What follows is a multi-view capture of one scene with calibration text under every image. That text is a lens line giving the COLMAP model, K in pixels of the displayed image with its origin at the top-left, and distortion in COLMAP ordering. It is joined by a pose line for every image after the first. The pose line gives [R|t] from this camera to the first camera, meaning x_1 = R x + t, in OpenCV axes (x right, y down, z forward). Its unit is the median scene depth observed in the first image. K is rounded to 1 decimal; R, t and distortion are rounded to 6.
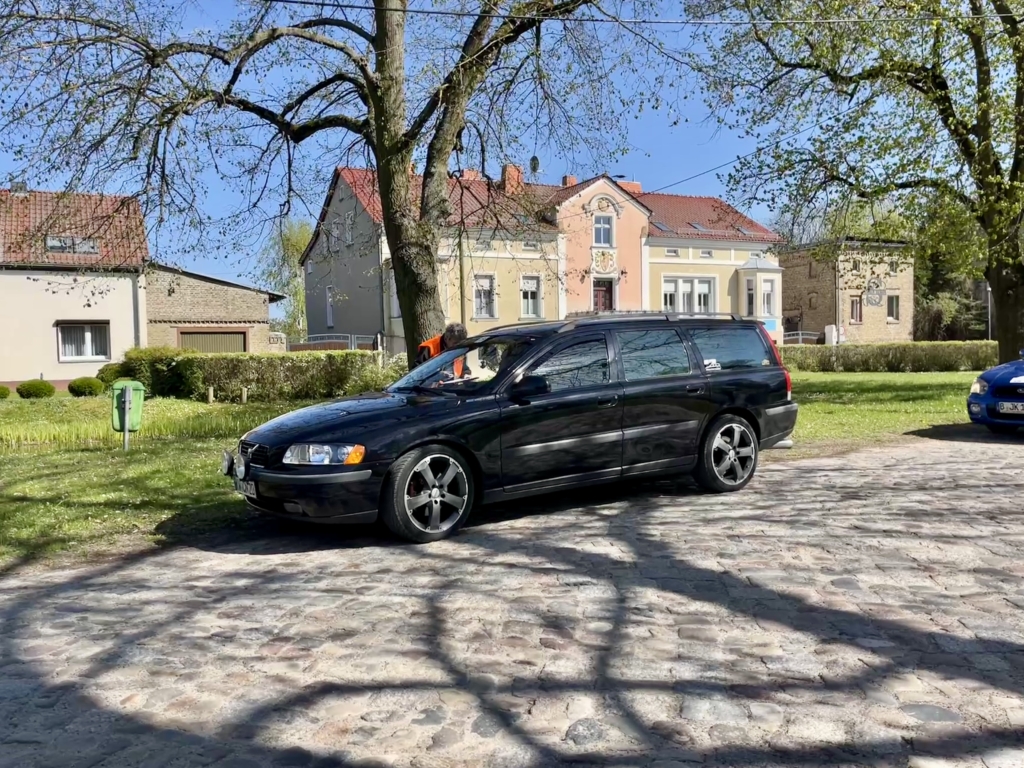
lens RADIAL K [[851.4, 0, 513.3], [0, 851.4, 378.2], [0, 0, 1]] dist [0.032997, -0.006164]
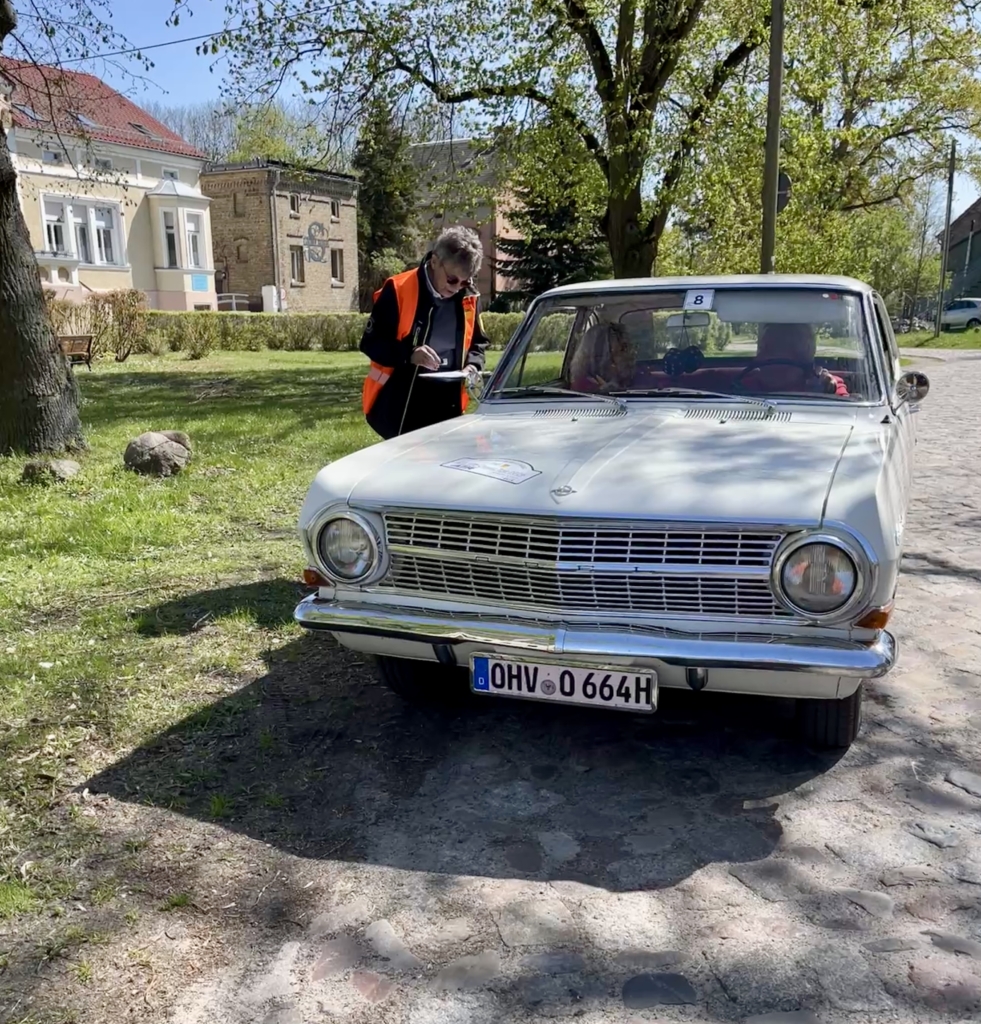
lens RADIAL K [[1096.4, 0, 488.0], [0, 1096.4, 631.7], [0, 0, 1]] dist [0.042762, 0.023477]
pose [[0.811946, -0.144386, 0.565594, -0.122150], [0.003926, 0.970255, 0.242053, -0.001964], [-0.583720, -0.194314, 0.788361, 0.113755]]
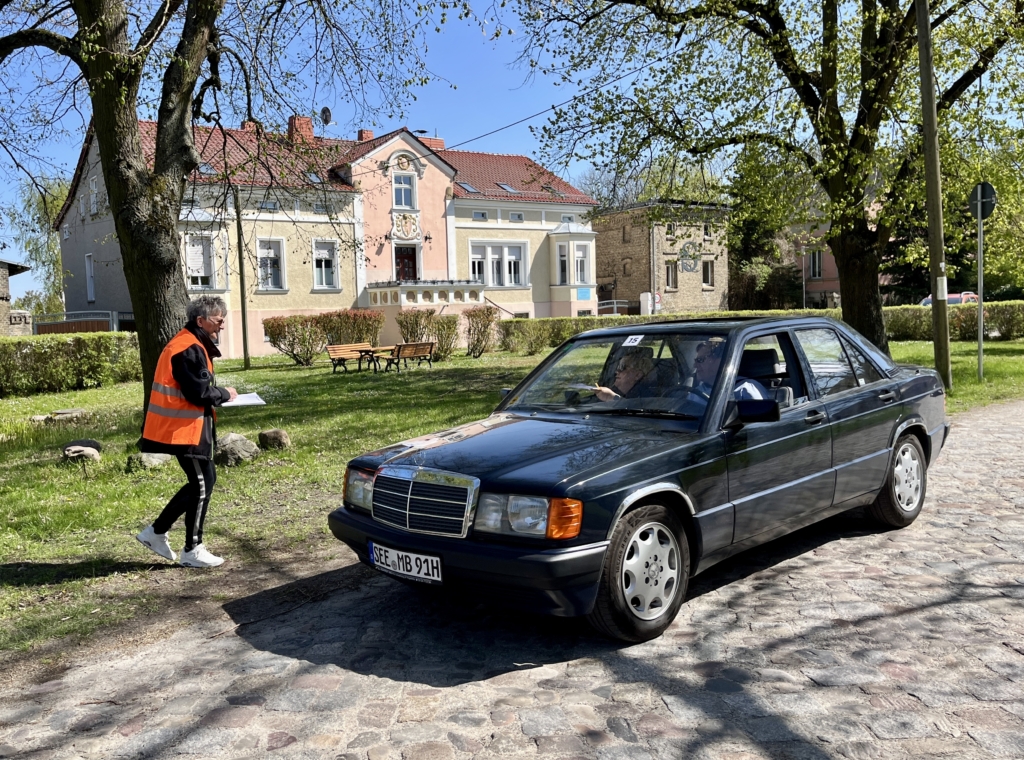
lens RADIAL K [[895.6, 0, 427.7], [0, 895.6, 366.9], [0, 0, 1]] dist [0.070284, -0.087353]
pose [[0.991943, -0.021649, 0.124825, 0.011863], [0.019087, 0.999583, 0.021681, -0.012255], [-0.125242, -0.019124, 0.991942, 0.080026]]
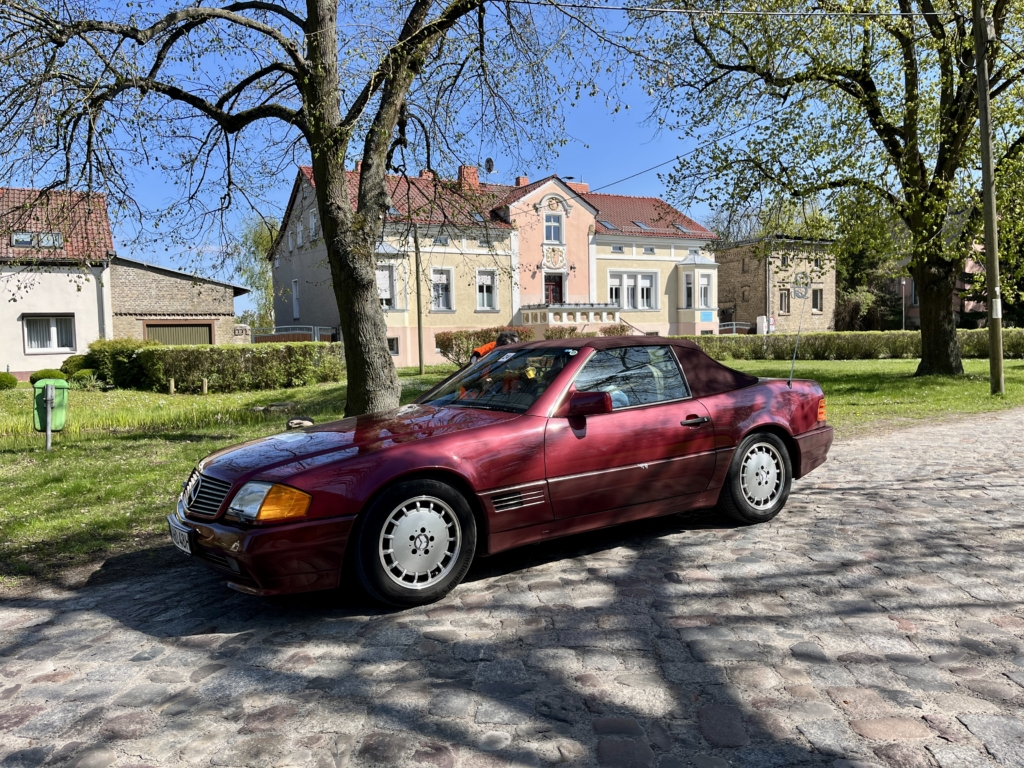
lens RADIAL K [[771.8, 0, 511.9], [0, 771.8, 382.1], [0, 0, 1]] dist [0.037799, -0.004963]
pose [[0.998923, -0.005713, 0.046036, 0.011783], [0.004632, 0.999712, 0.023557, -0.005066], [-0.046157, -0.023318, 0.998662, 0.043867]]
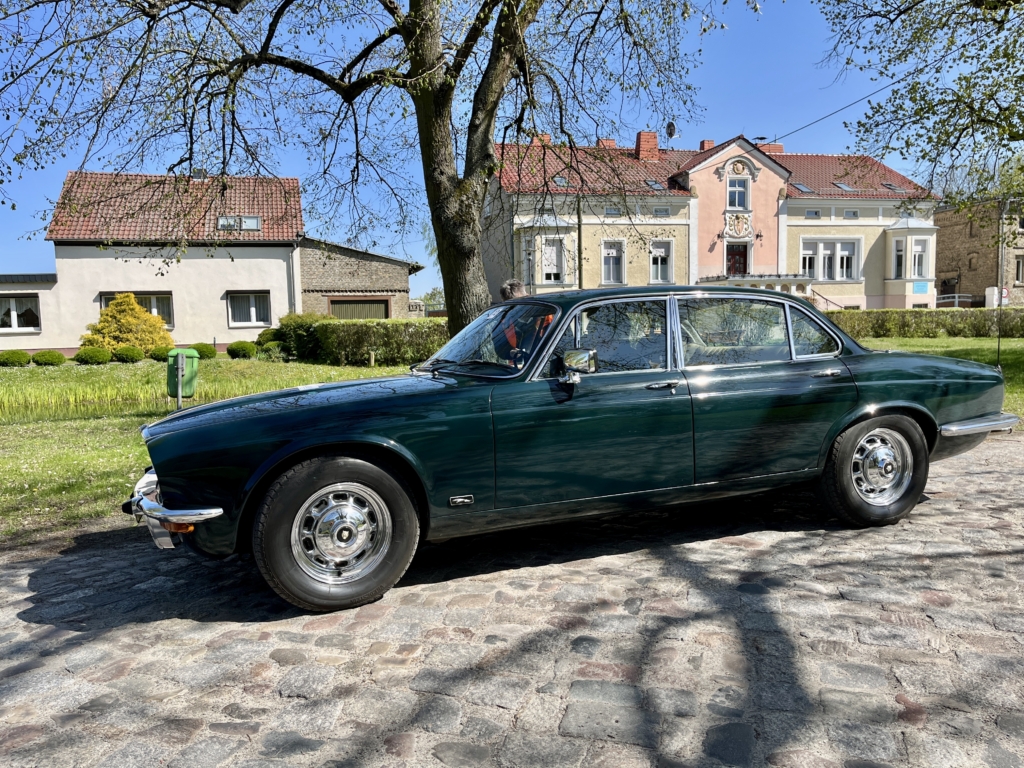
lens RADIAL K [[771.4, 0, 508.5], [0, 771.4, 387.5], [0, 0, 1]] dist [0.082330, -0.112753]
pose [[0.978415, 0.015686, -0.206055, 0.053663], [-0.003394, 0.998200, 0.059877, -0.003025], [0.206623, -0.057885, 0.976707, 0.074561]]
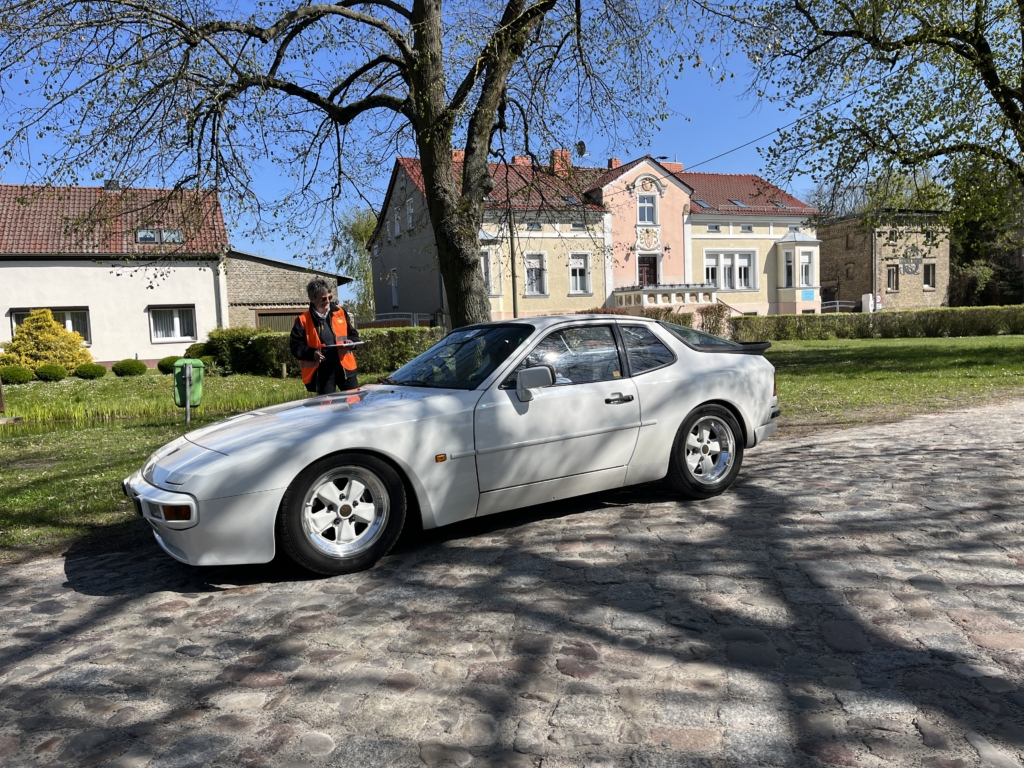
lens RADIAL K [[771.3, 0, 519.0], [0, 771.3, 382.7], [0, 0, 1]] dist [0.052457, -0.045079]
pose [[0.997885, -0.015868, -0.063036, 0.005942], [0.018427, 0.999021, 0.040226, 0.000652], [0.062336, -0.041302, 0.997200, 0.033106]]
